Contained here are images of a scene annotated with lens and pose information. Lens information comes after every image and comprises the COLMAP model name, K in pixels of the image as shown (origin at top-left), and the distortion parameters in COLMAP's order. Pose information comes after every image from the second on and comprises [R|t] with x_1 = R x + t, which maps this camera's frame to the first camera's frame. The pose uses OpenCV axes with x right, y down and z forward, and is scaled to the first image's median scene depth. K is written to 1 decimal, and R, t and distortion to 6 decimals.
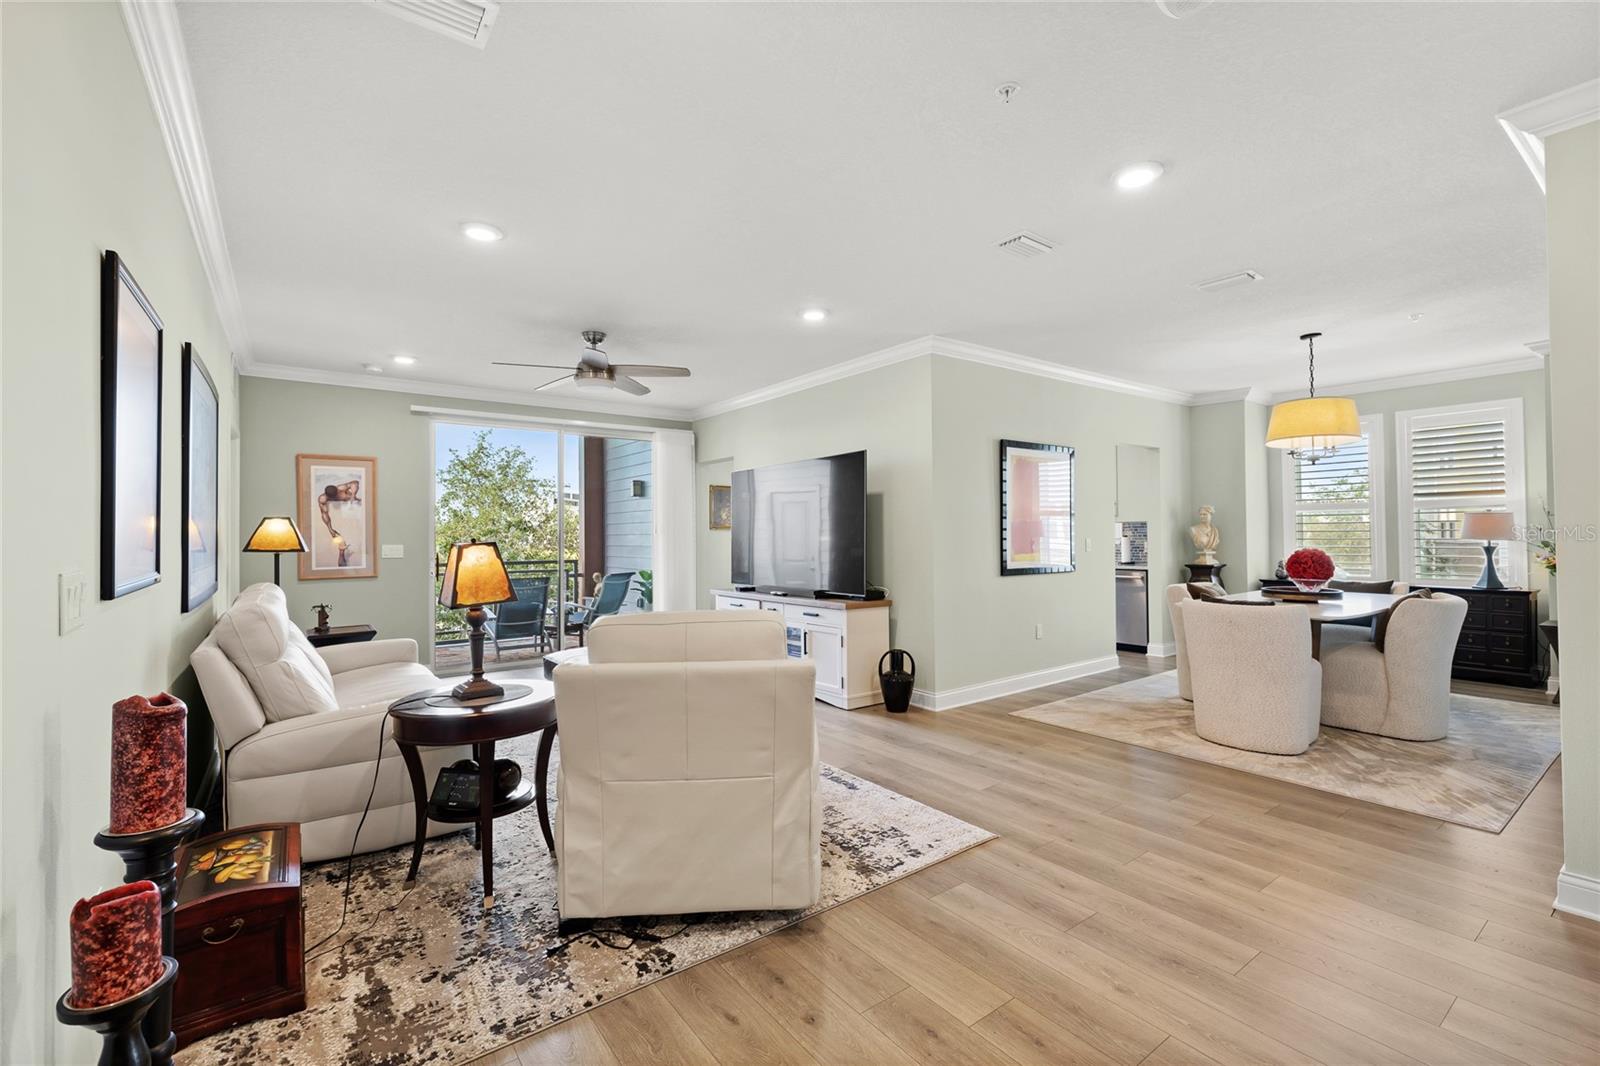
lens RADIAL K [[689.7, 0, 796.8], [0, 689.7, 528.9], [0, 0, 1]] dist [0.000238, 0.000102]
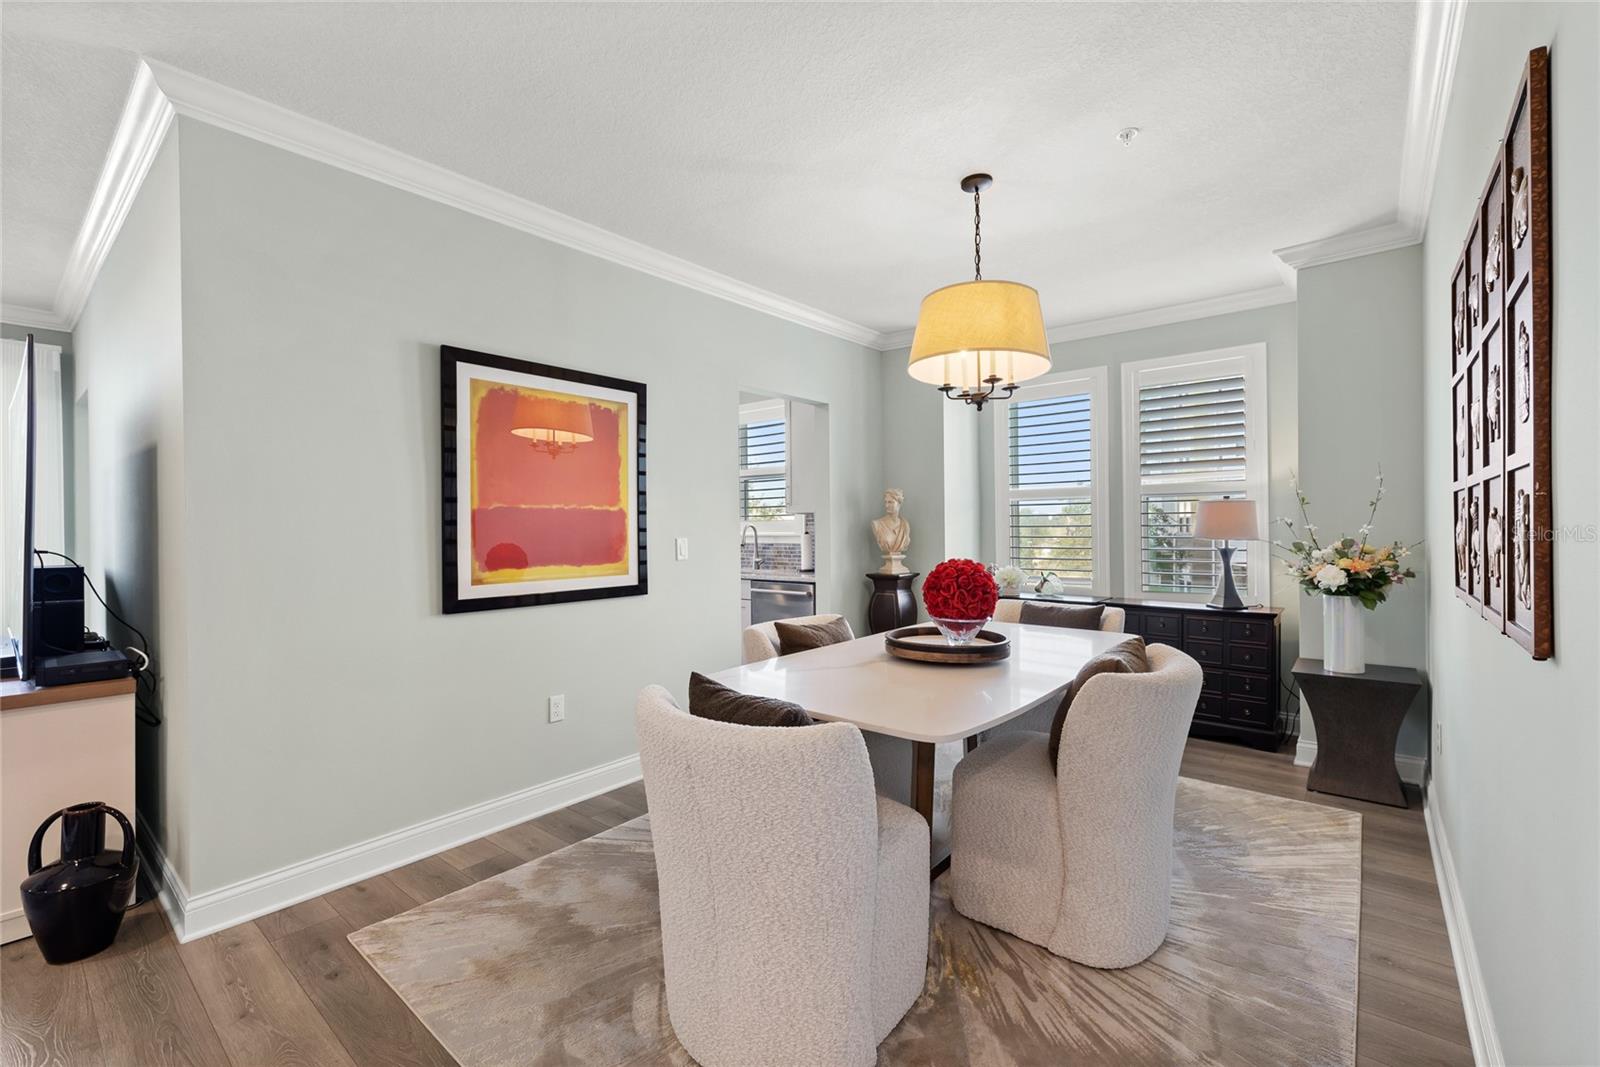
lens RADIAL K [[689.7, 0, 799.1], [0, 689.7, 528.6], [0, 0, 1]] dist [0.000238, 0.000102]
pose [[0.970152, 0.000710, 0.242497, 0.420181], [-0.002979, 0.999955, 0.008991, -0.000307], [-0.242479, -0.009445, 0.970111, 0.434734]]
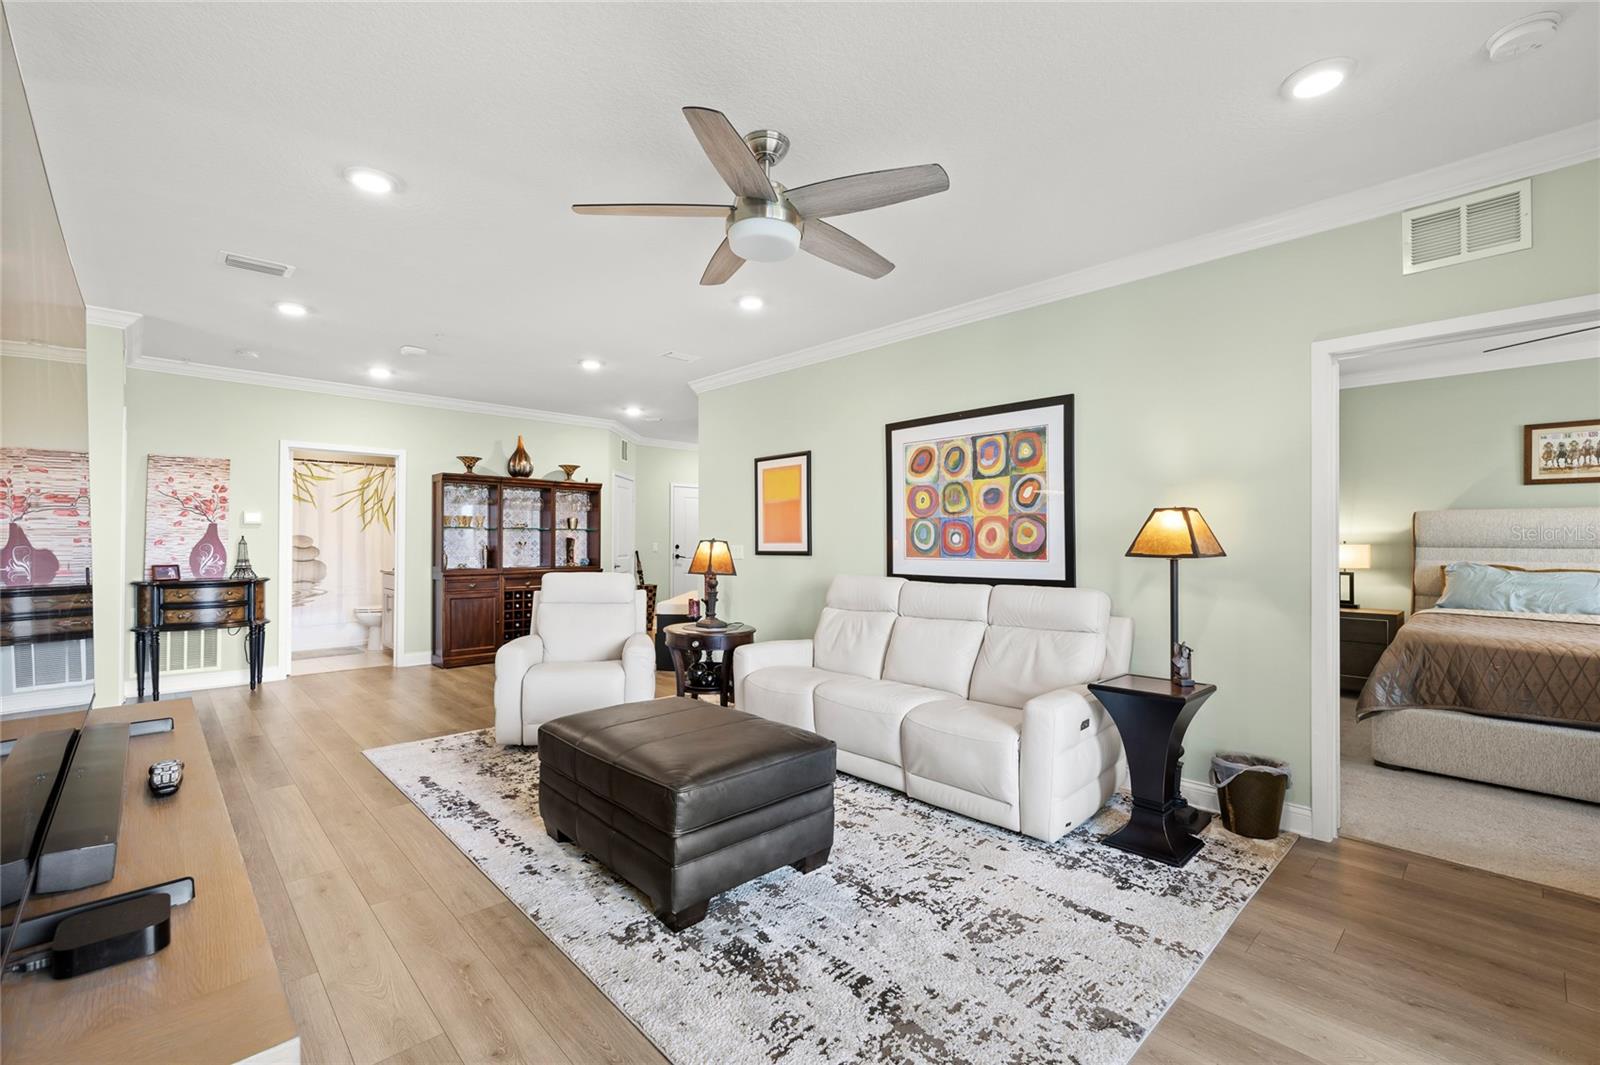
lens RADIAL K [[689.7, 0, 797.7], [0, 689.7, 538.5], [0, 0, 1]] dist [0.000238, 0.000102]
pose [[-0.993273, 0.001394, -0.115785, -0.221788], [0.002552, 0.999948, -0.009856, 0.015530], [0.115765, -0.010086, -0.993225, 1.301526]]
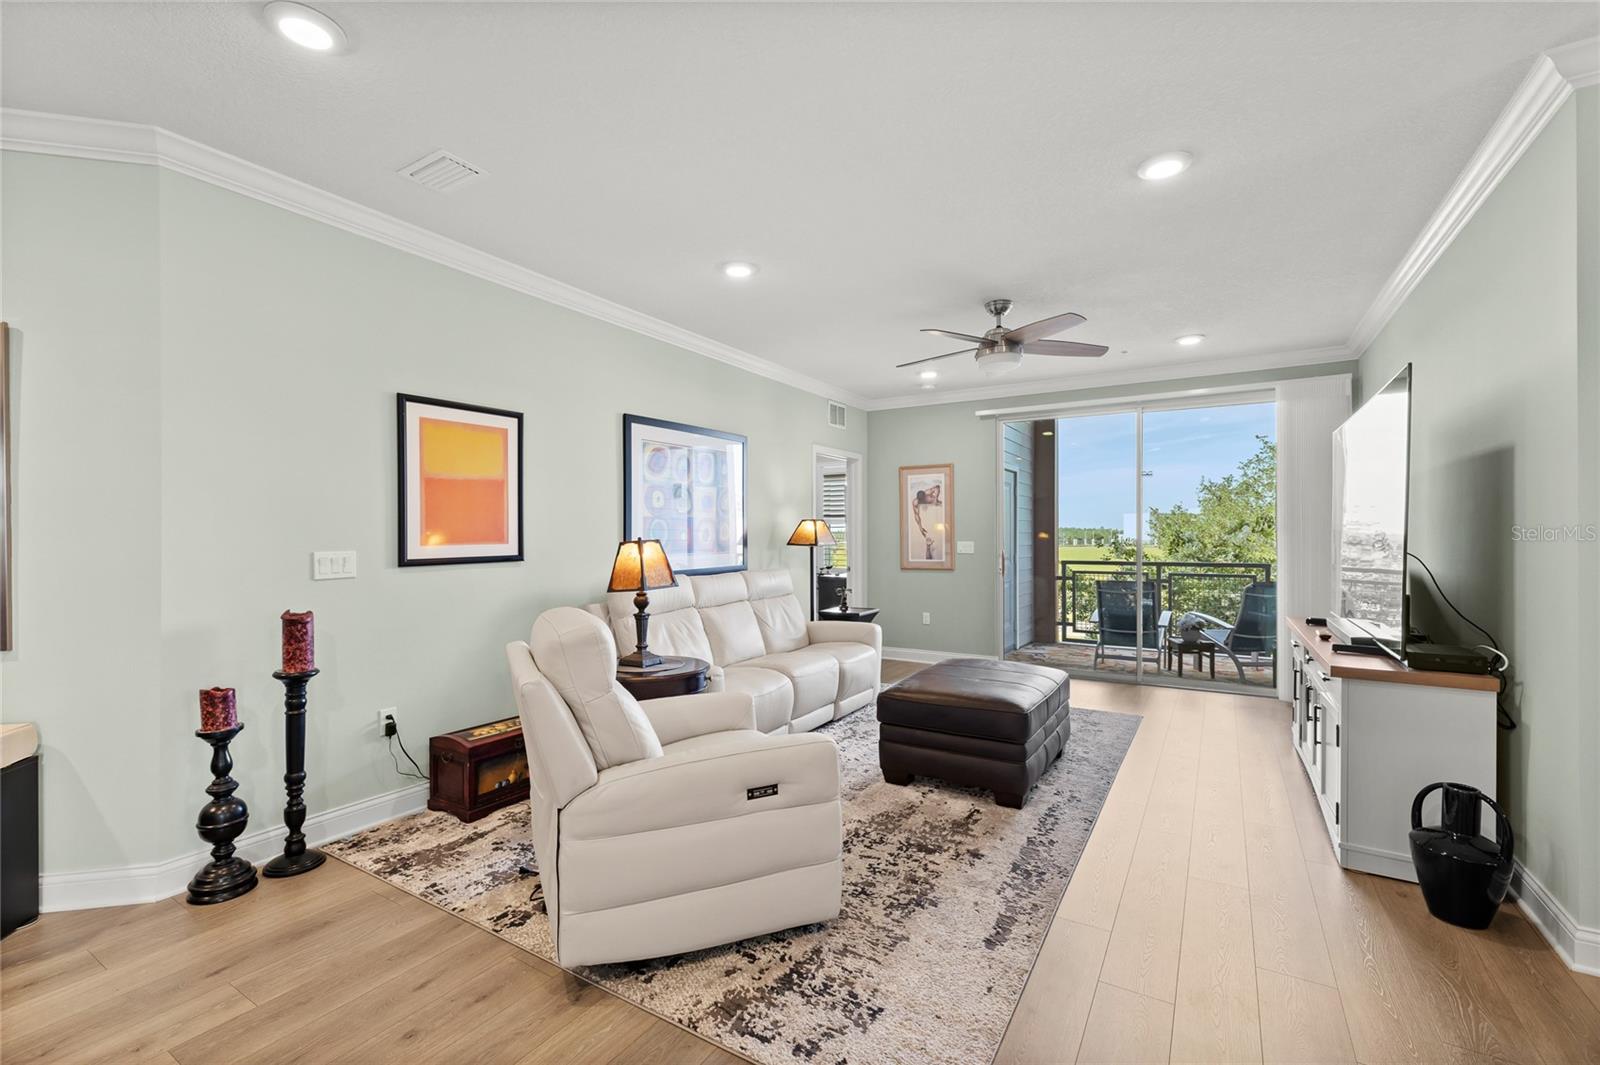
lens RADIAL K [[689.7, 0, 793.0], [0, 689.7, 532.3], [0, 0, 1]] dist [0.000238, 0.000102]
pose [[0.365199, 0.001803, -0.930928, 0.367005], [0.007883, 0.999956, 0.005029, 0.000633], [0.930896, -0.009175, 0.365169, 0.377722]]
